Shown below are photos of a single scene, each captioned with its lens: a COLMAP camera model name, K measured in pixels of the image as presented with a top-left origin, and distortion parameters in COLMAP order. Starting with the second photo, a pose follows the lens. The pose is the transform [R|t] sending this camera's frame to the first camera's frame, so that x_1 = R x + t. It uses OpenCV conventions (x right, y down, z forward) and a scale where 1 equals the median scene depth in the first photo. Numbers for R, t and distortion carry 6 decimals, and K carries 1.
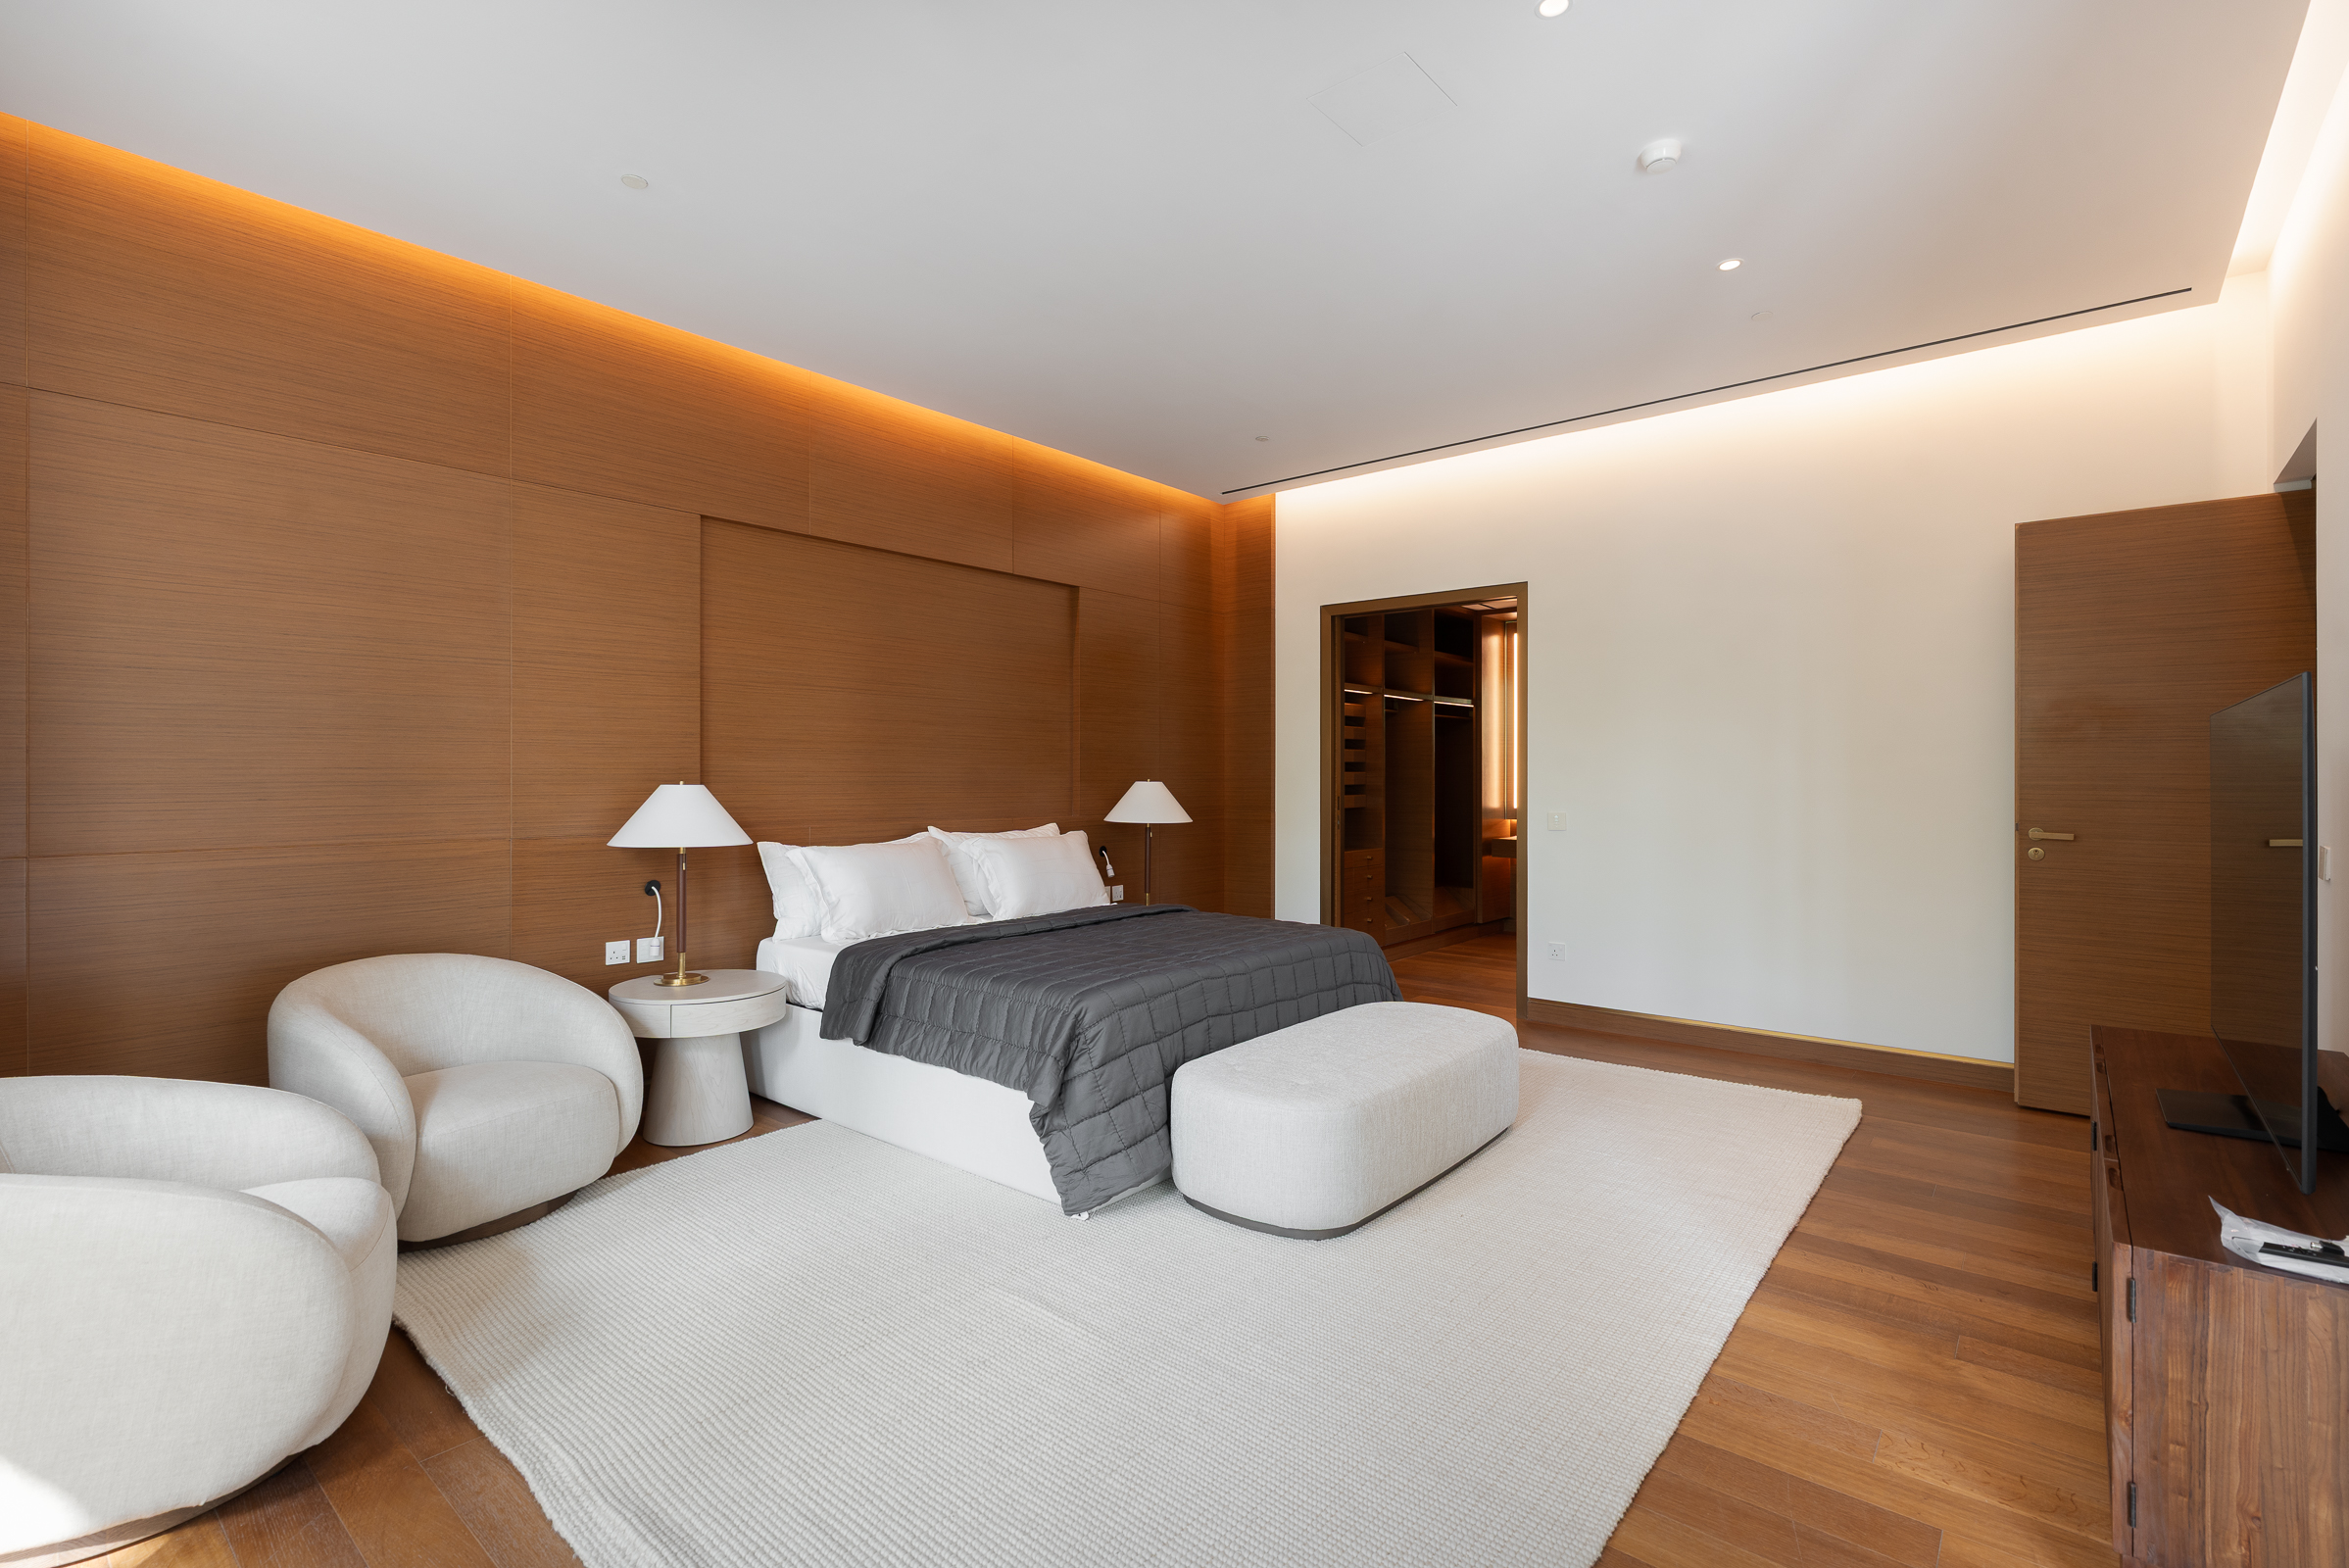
lens RADIAL K [[1065.0, 0, 1185.4], [0, 1065.0, 785.1], [0, 0, 1]] dist [0.000285, 0.000150]
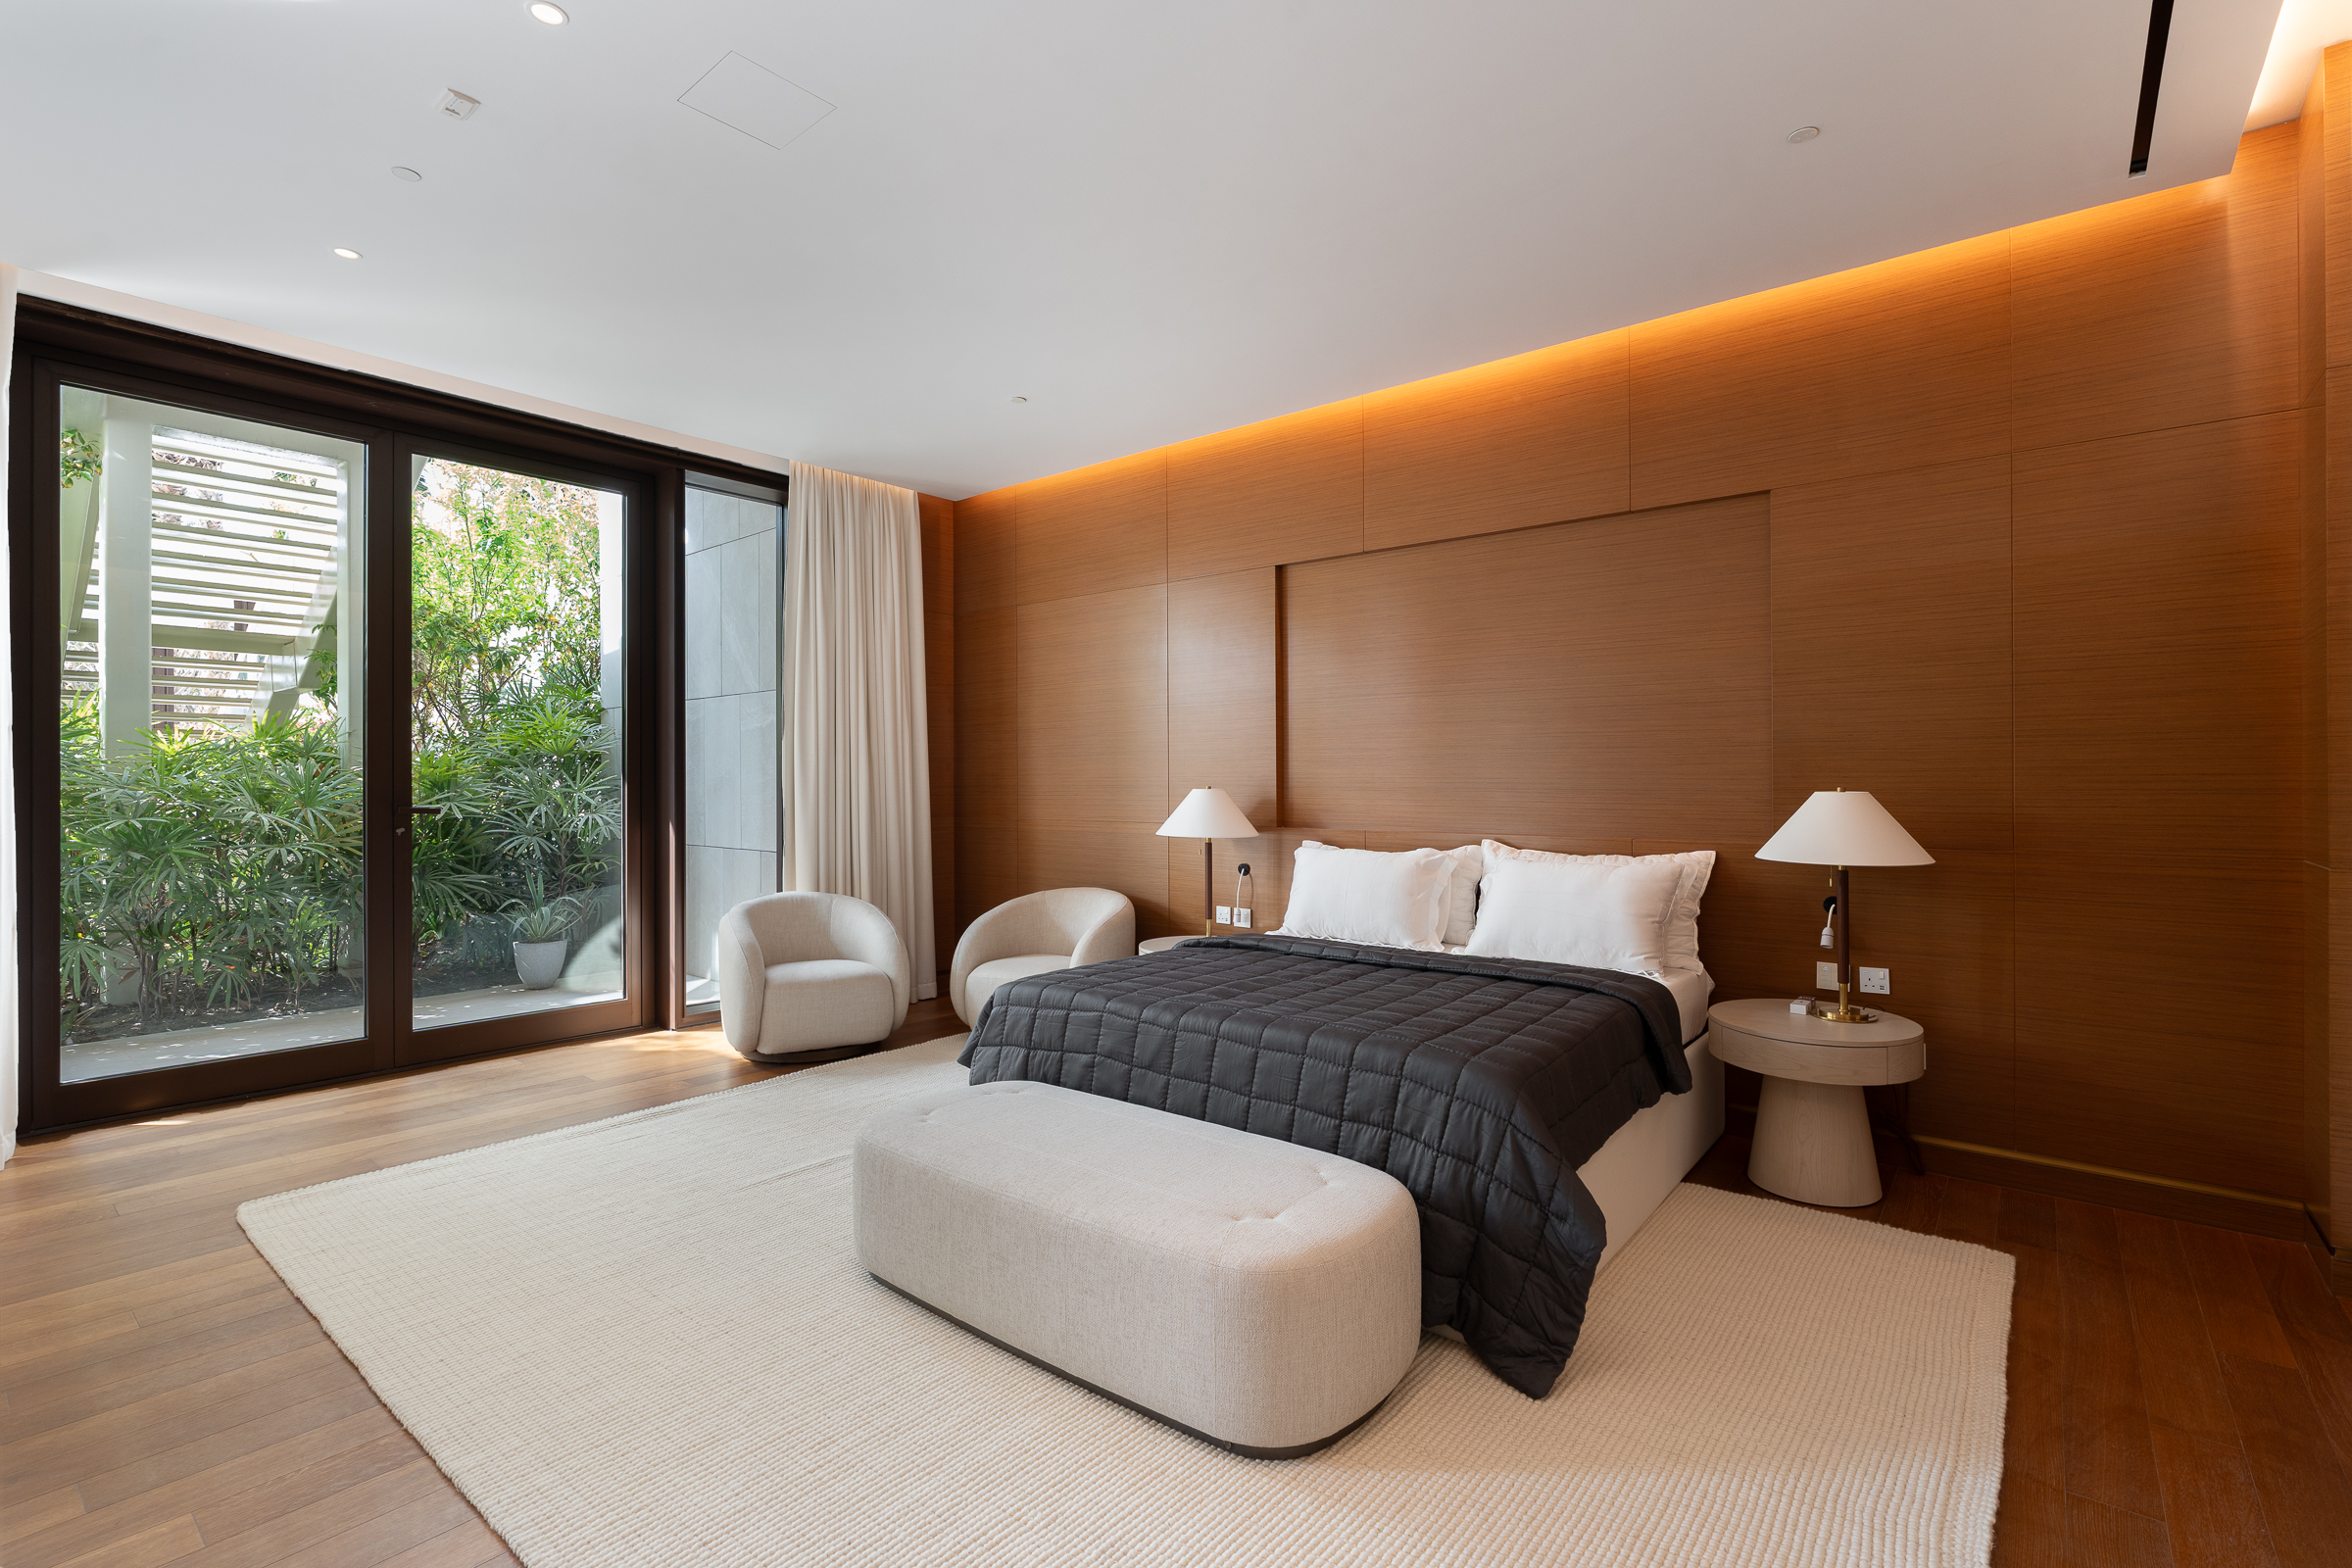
lens RADIAL K [[1066.3, 0, 1186.9], [0, 1066.3, 785.1], [0, 0, 1]] dist [0.000285, 0.000150]
pose [[0.019003, 0.002338, -0.999817, 0.591751], [-0.007969, 0.999966, 0.002187, -0.005484], [0.999788, 0.007926, 0.019021, 0.684748]]
